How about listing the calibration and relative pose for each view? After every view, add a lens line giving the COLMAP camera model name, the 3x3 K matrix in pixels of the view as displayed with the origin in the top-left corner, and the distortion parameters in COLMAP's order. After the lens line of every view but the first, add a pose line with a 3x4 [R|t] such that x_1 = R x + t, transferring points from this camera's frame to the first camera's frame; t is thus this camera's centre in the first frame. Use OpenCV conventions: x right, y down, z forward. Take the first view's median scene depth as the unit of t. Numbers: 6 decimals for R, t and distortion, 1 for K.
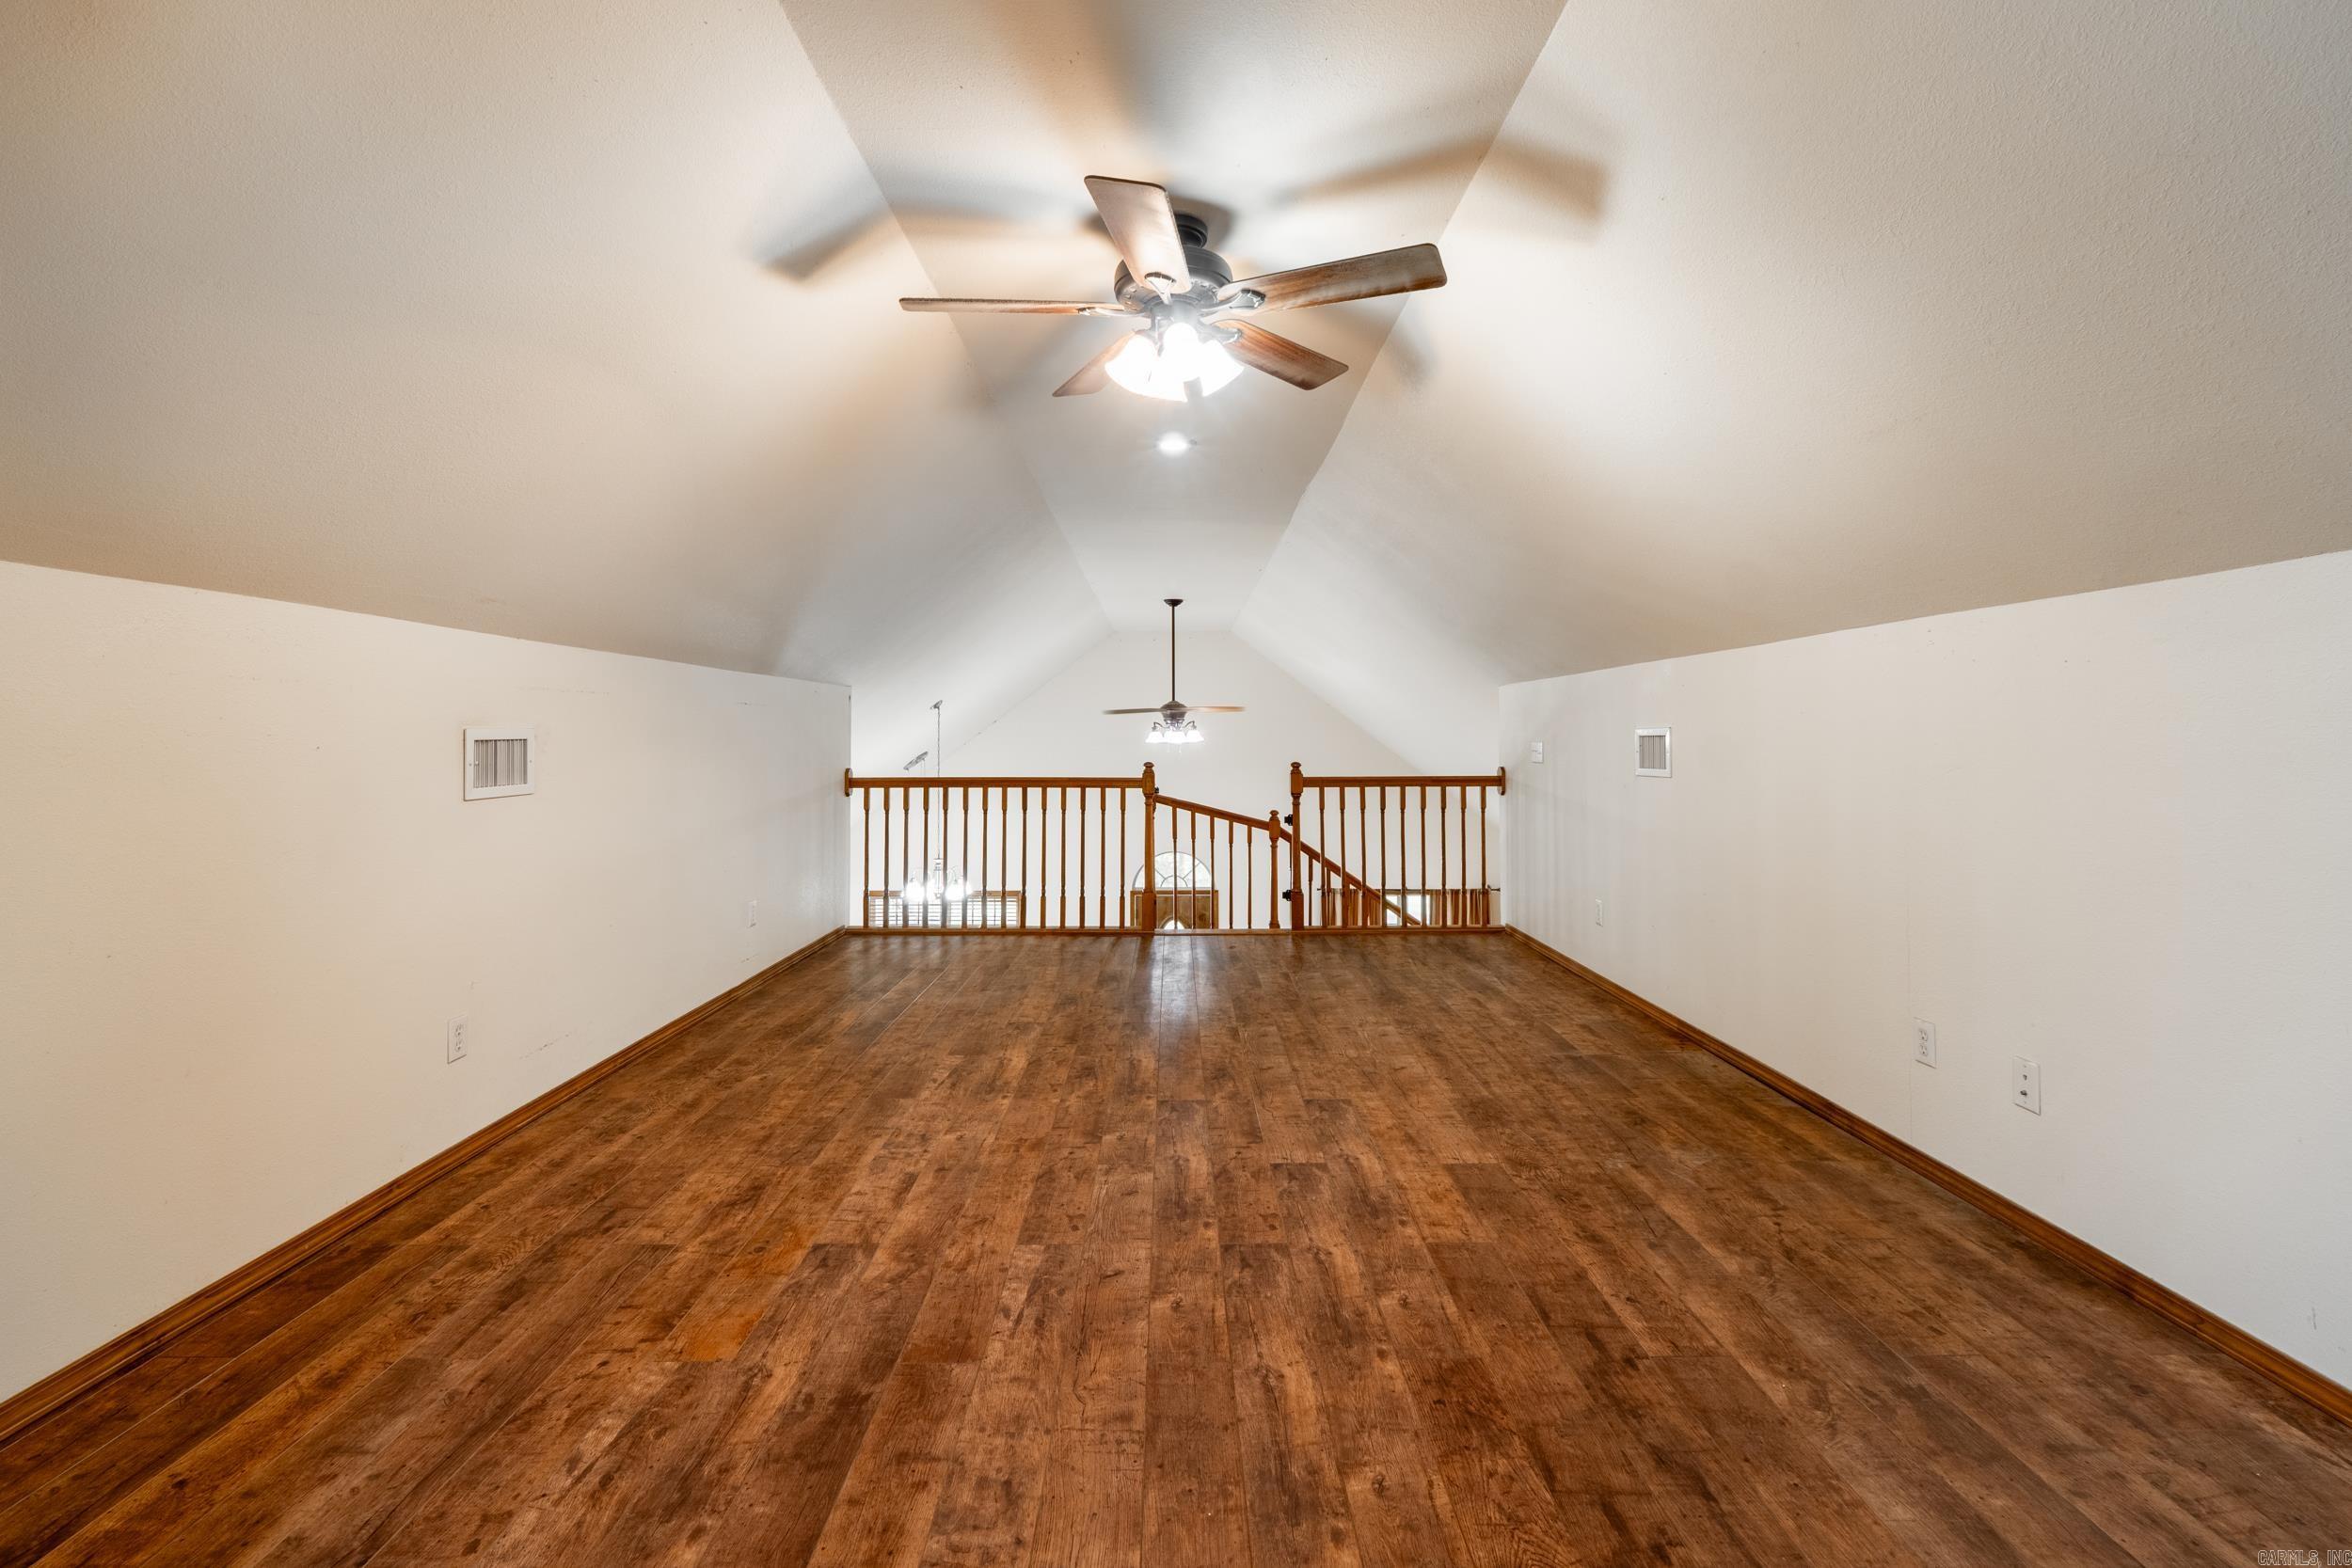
lens RADIAL K [[1023.3, 0, 1178.1], [0, 1023.3, 824.5], [0, 0, 1]] dist [0.002534, 0.000085]
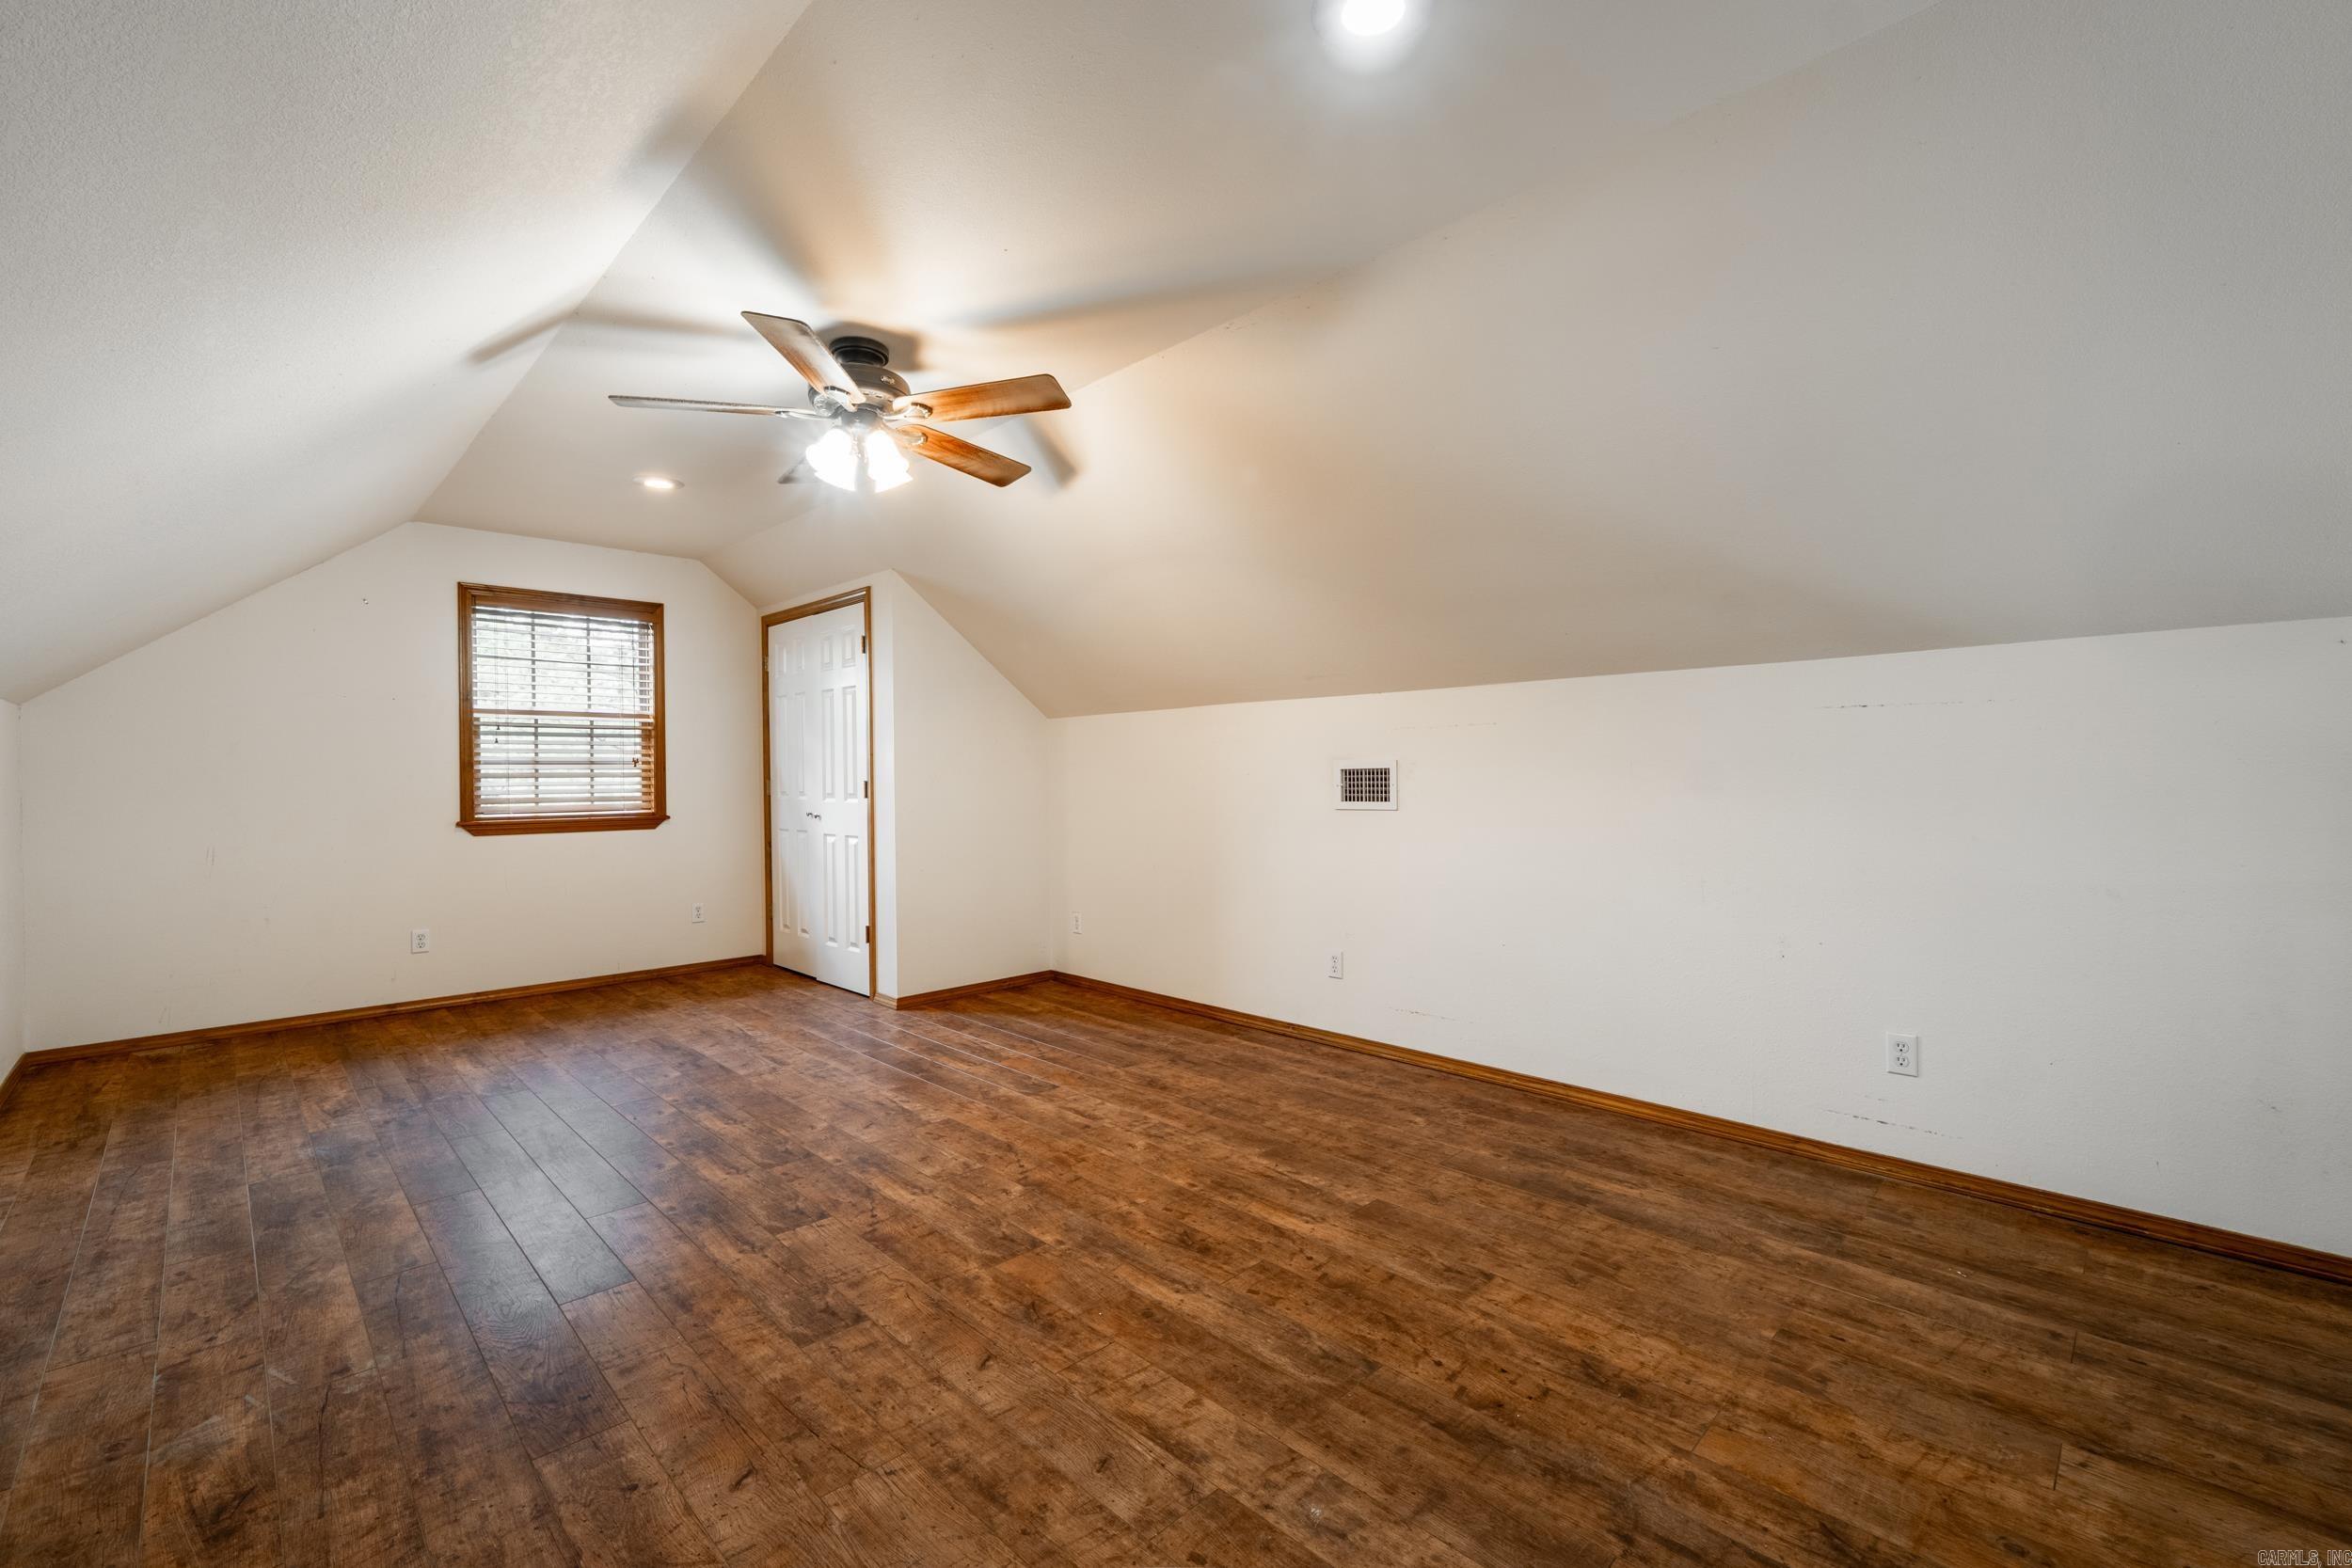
lens RADIAL K [[982.8, 0, 1158.3], [0, 982.8, 792.8], [0, 0, 1]] dist [-0.016355, 0.000606]
pose [[-0.726983, 0.019200, -0.686387, 0.507144], [-0.050926, 0.995348, 0.081781, -0.157368], [0.684764, 0.094409, -0.722624, 1.908943]]
